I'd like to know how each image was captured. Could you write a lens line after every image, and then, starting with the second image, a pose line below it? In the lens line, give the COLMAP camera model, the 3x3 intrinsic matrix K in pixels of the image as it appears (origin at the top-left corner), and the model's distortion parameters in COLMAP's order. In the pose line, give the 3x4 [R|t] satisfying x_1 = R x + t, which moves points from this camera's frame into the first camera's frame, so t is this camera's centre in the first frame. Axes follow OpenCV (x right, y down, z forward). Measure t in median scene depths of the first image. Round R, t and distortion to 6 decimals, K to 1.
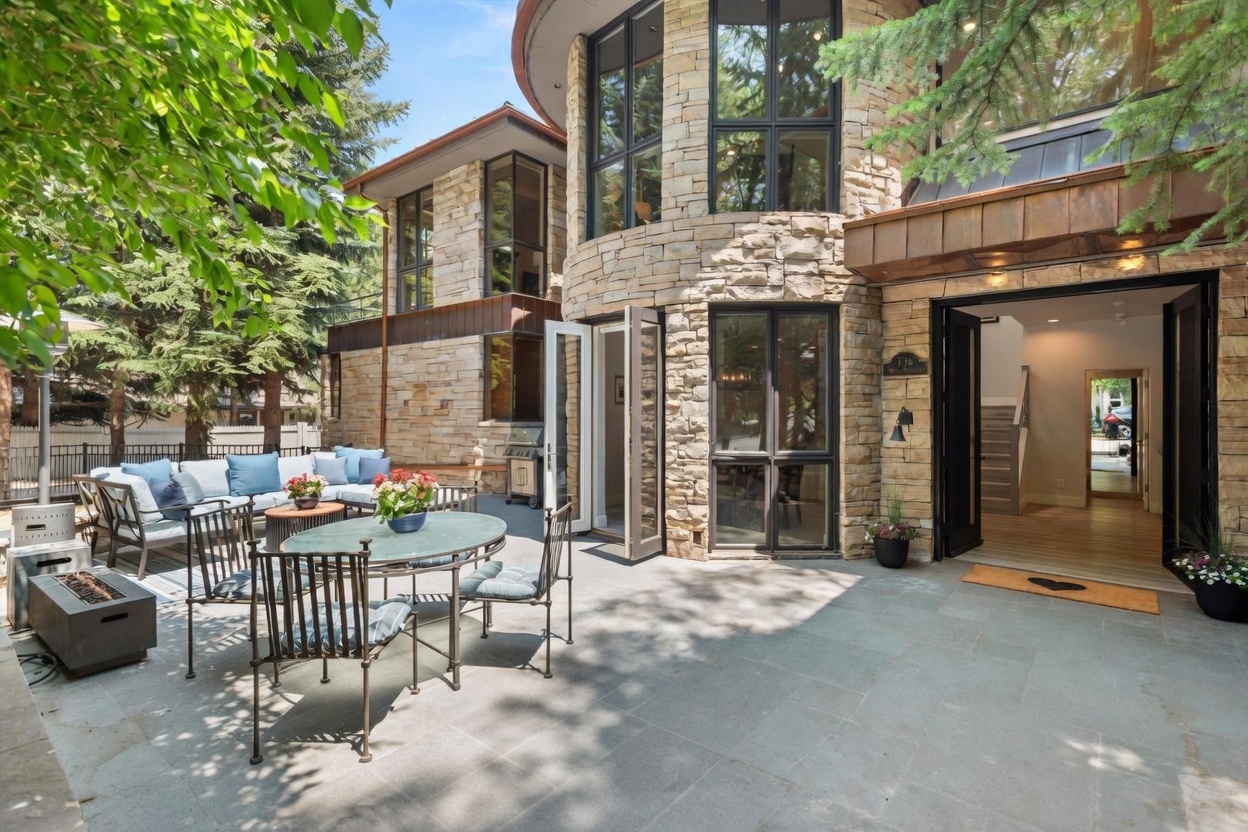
lens RADIAL K [[585.7, 0, 632.9], [0, 585.7, 410.0], [0, 0, 1]] dist [0.009286, -0.000684]
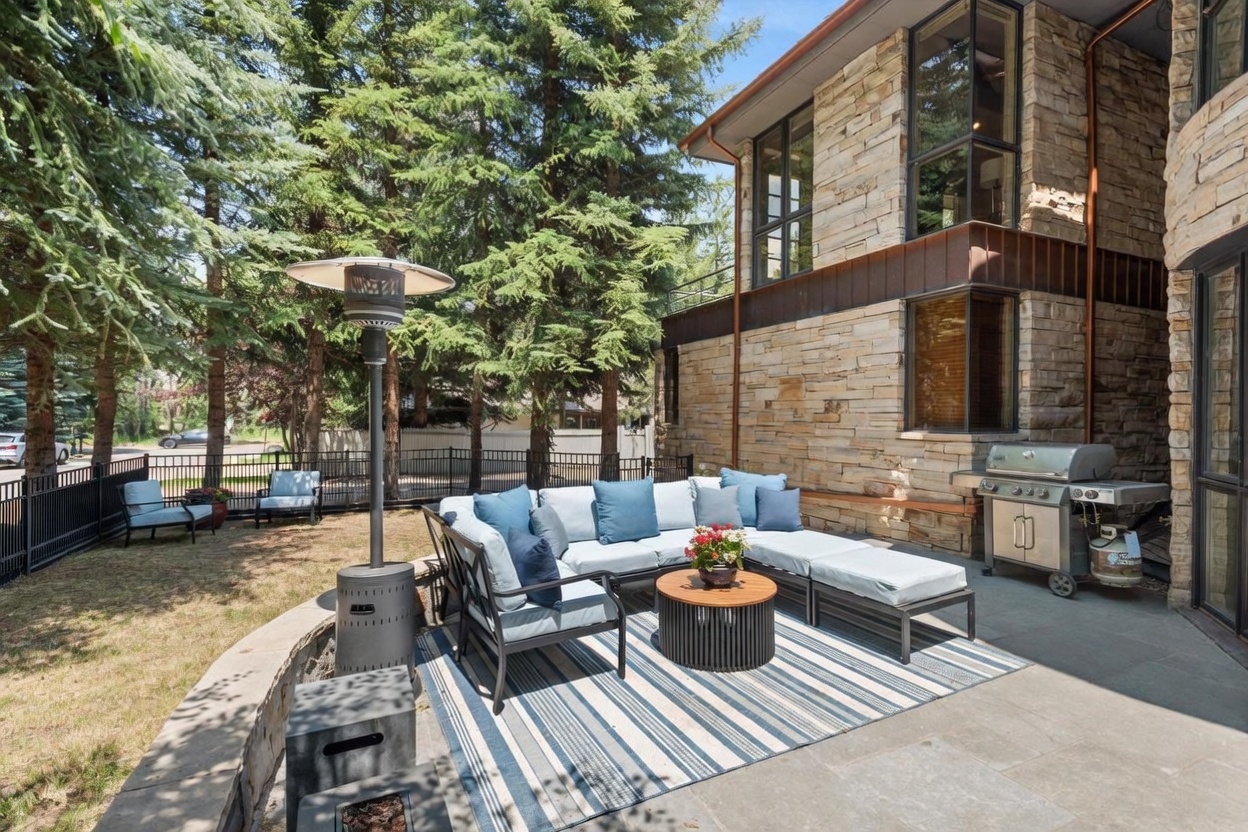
lens RADIAL K [[585.7, 0, 626.1], [0, 585.7, 416.5], [0, 0, 1]] dist [0.009286, -0.000684]
pose [[0.890448, 0.001284, -0.455083, -0.226165], [0.001384, 0.999984, 0.005530, -0.001272], [0.455082, -0.005554, 0.890432, 0.268333]]
